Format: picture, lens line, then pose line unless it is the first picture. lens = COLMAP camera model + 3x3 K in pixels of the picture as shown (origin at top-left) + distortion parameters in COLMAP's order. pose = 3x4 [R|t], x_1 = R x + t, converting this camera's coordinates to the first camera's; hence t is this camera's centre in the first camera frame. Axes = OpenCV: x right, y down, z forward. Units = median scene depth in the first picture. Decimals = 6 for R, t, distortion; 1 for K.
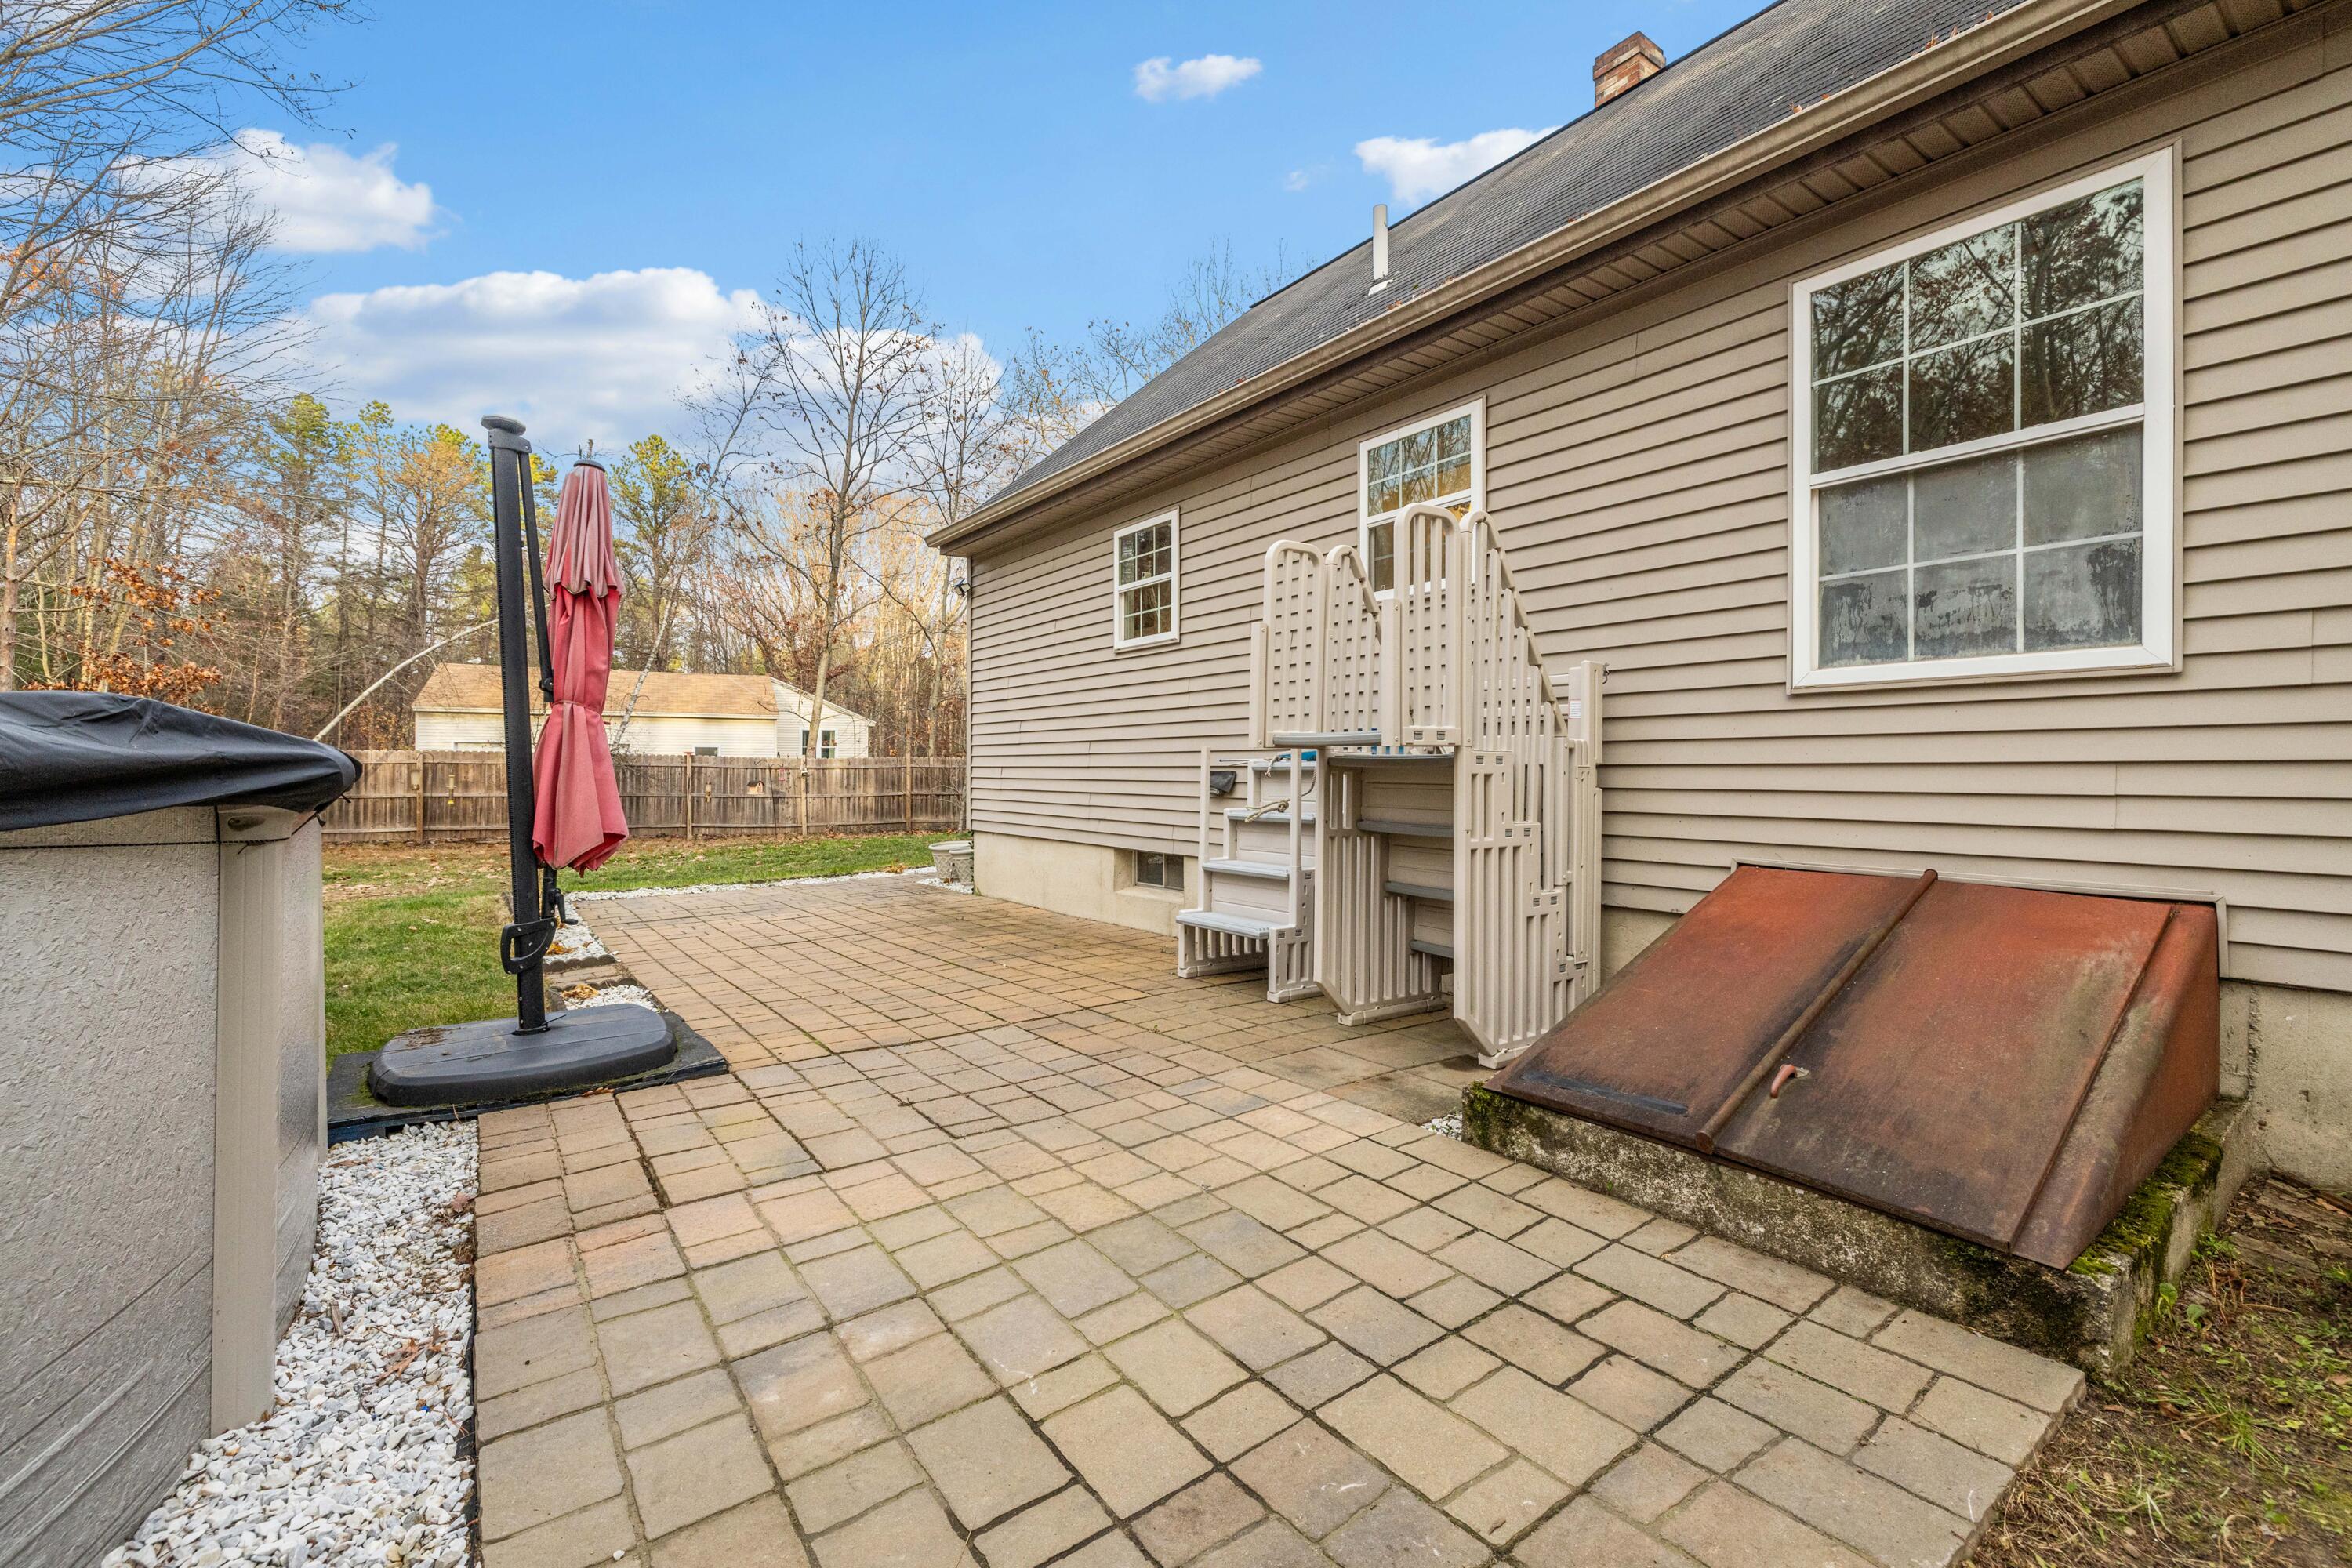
lens RADIAL K [[975.5, 0, 1171.3], [0, 975.5, 784.6], [0, 0, 1]] dist [-0.000913, -0.000437]
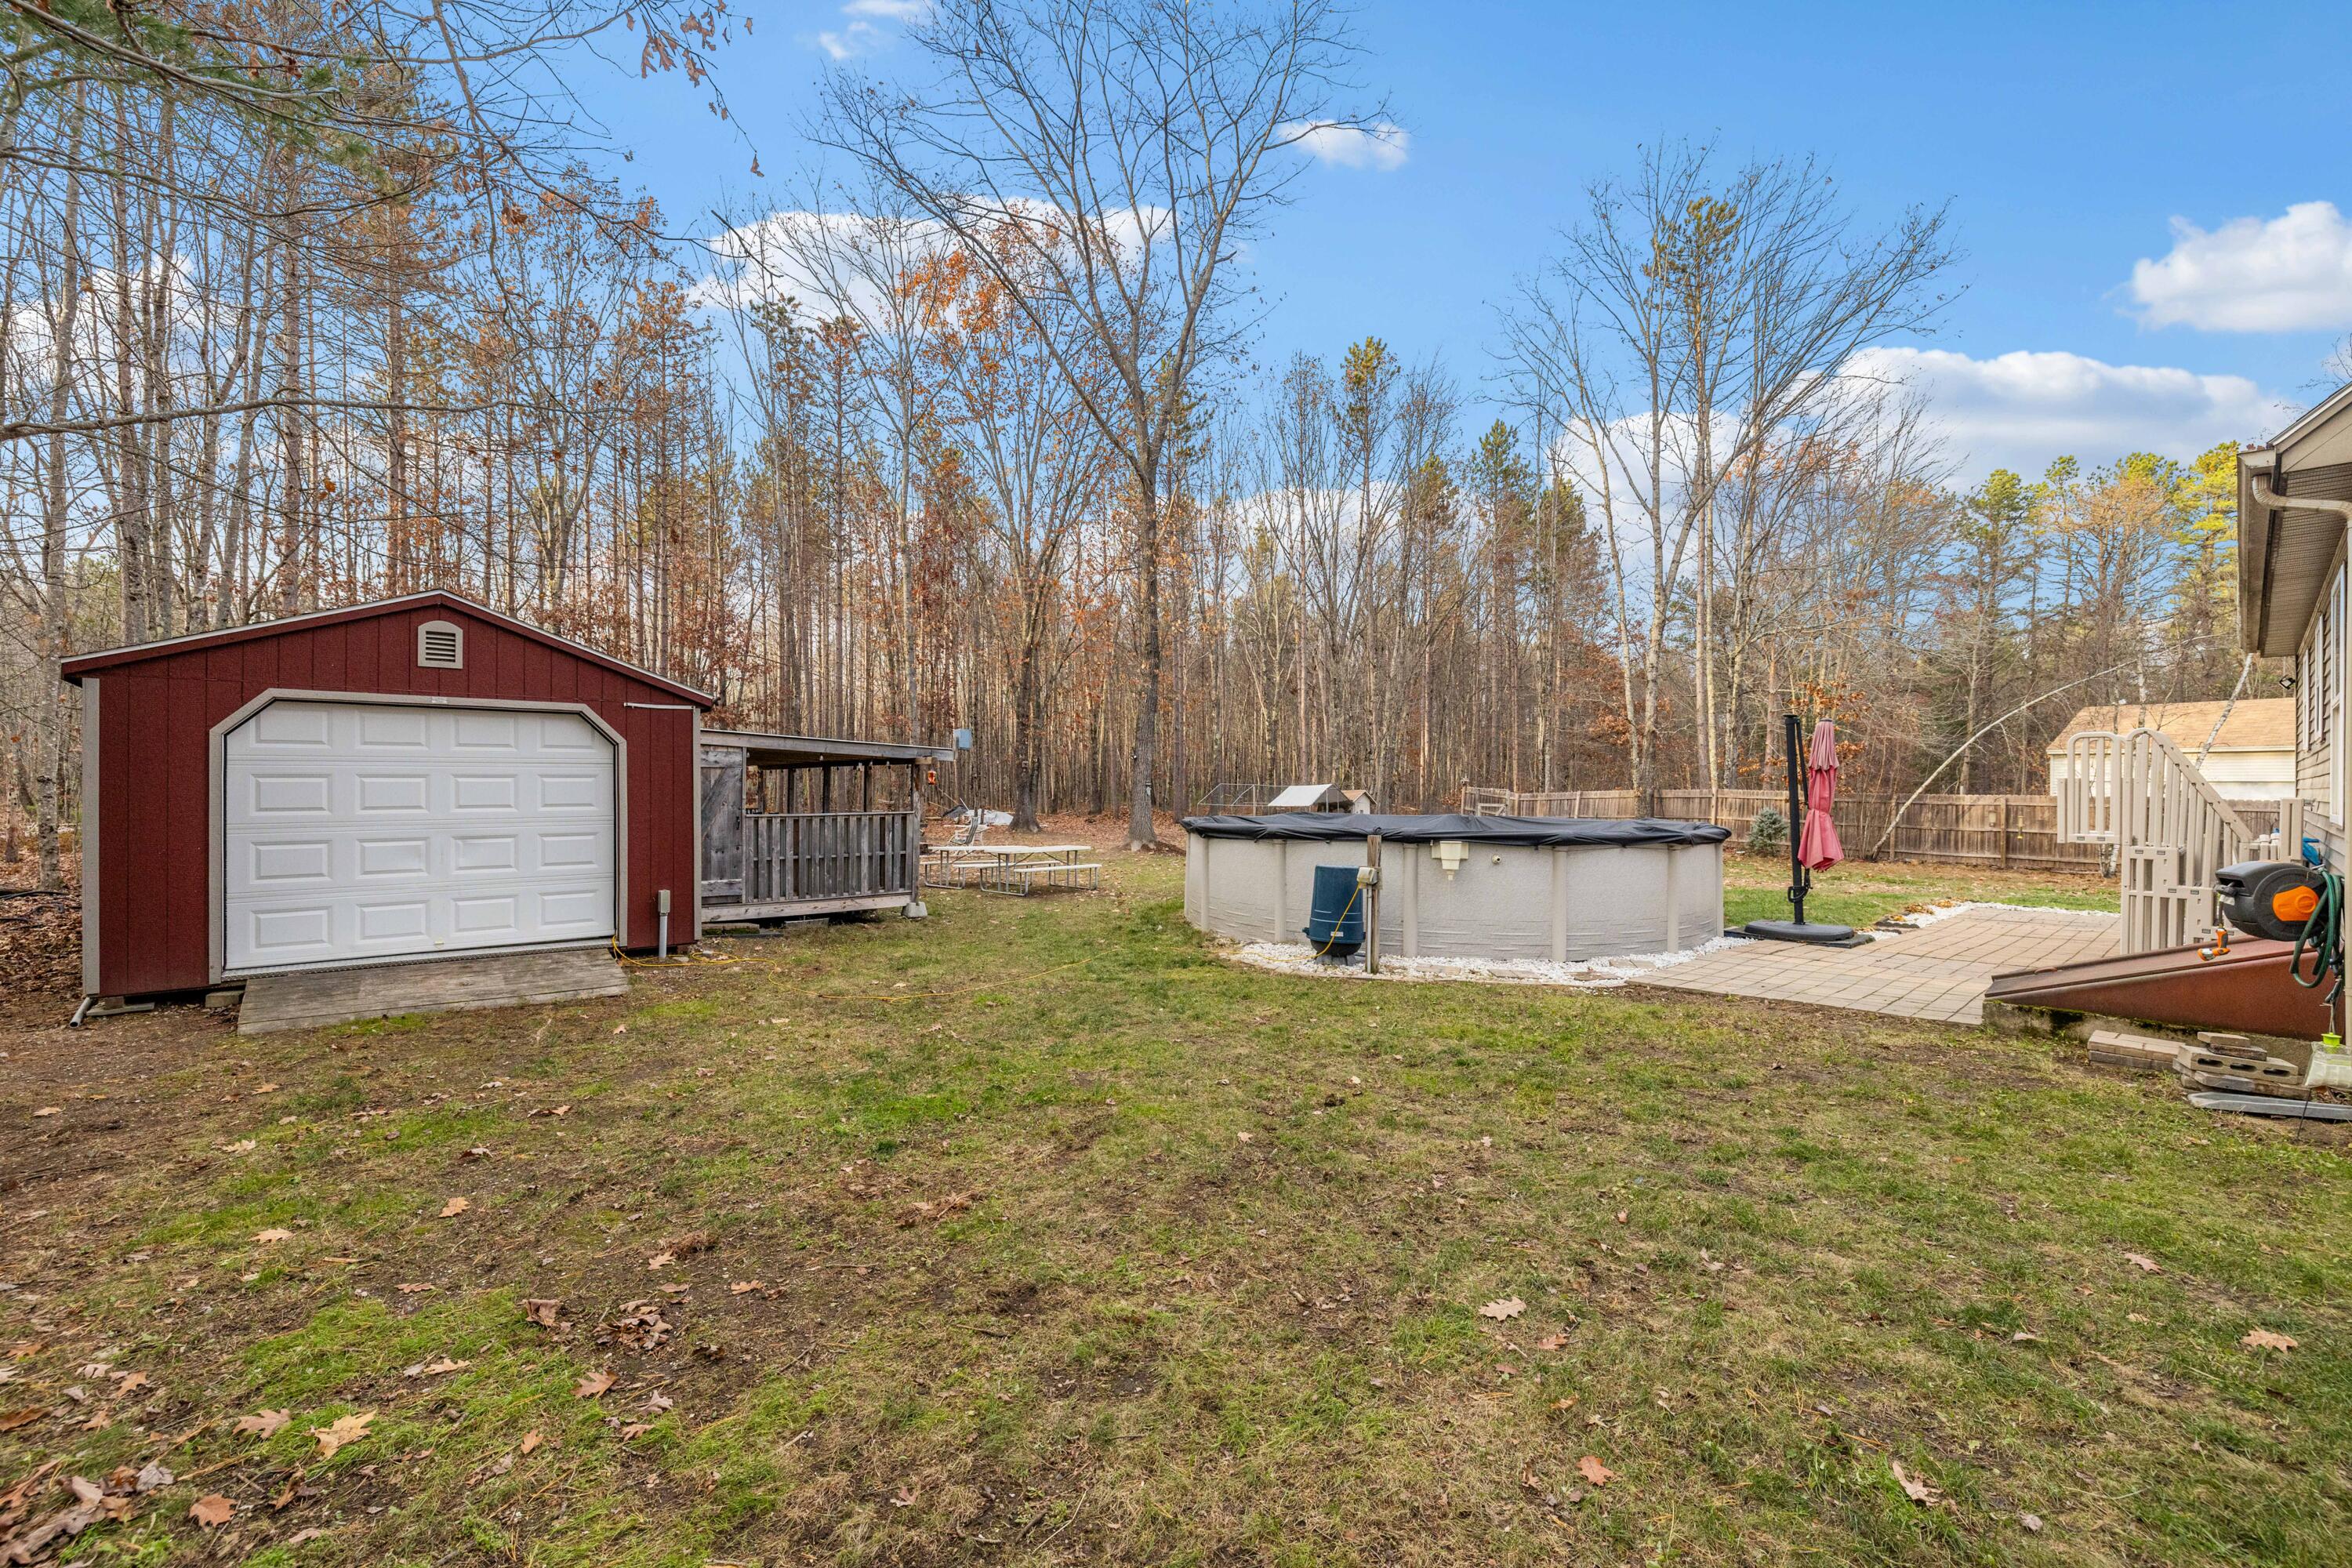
lens RADIAL K [[975.5, 0, 1171.3], [0, 975.5, 784.6], [0, 0, 1]] dist [-0.000913, -0.000437]
pose [[0.107938, -0.004768, -0.994146, 0.222364], [-0.018221, 0.999811, -0.006773, -0.011713], [0.993991, 0.018846, 0.107831, -0.128226]]
